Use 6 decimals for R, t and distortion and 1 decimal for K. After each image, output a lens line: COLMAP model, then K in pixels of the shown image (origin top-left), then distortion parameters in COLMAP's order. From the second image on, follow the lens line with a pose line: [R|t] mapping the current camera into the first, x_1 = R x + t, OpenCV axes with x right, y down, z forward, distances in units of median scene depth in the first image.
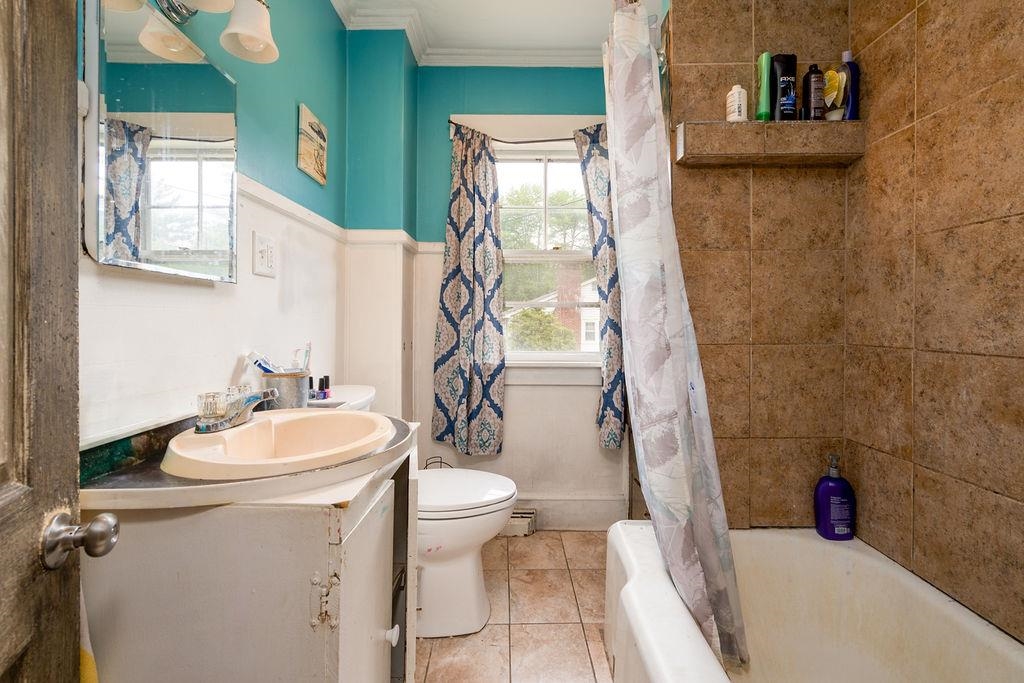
lens RADIAL K [[465.9, 0, 510.5], [0, 465.9, 331.8], [0, 0, 1]] dist [-0.000135, 0.000037]
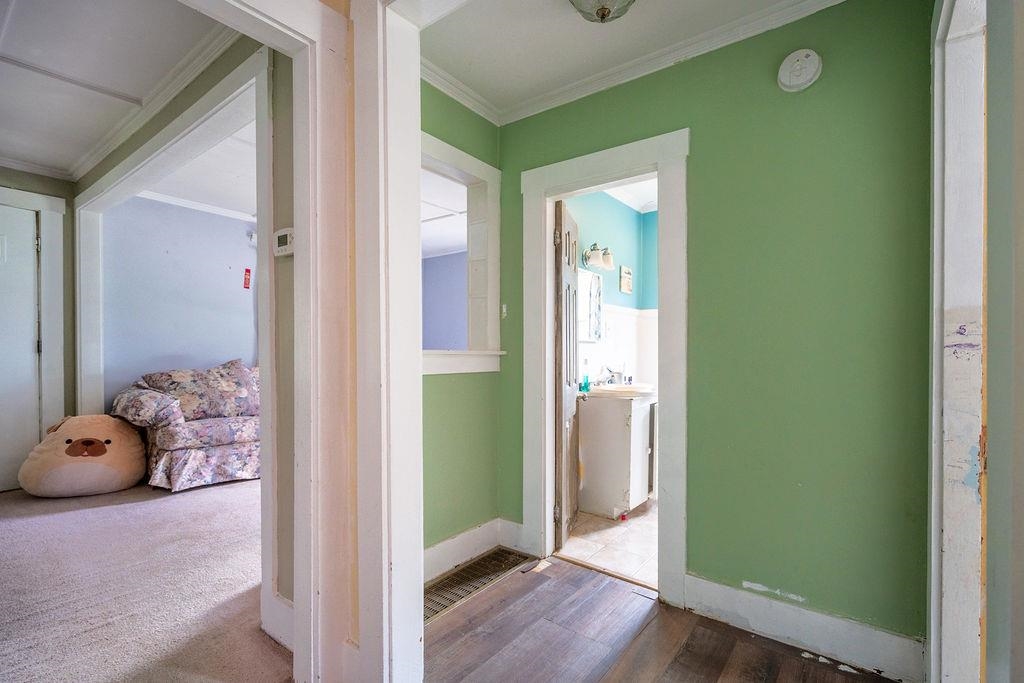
lens RADIAL K [[465.9, 0, 508.0], [0, 465.9, 350.1], [0, 0, 1]] dist [-0.000135, 0.000037]
pose [[0.799019, -0.004329, -0.601290, 0.550688], [-0.010409, 0.999725, -0.021030, 0.018334], [0.601215, 0.023062, 0.798754, -1.323890]]
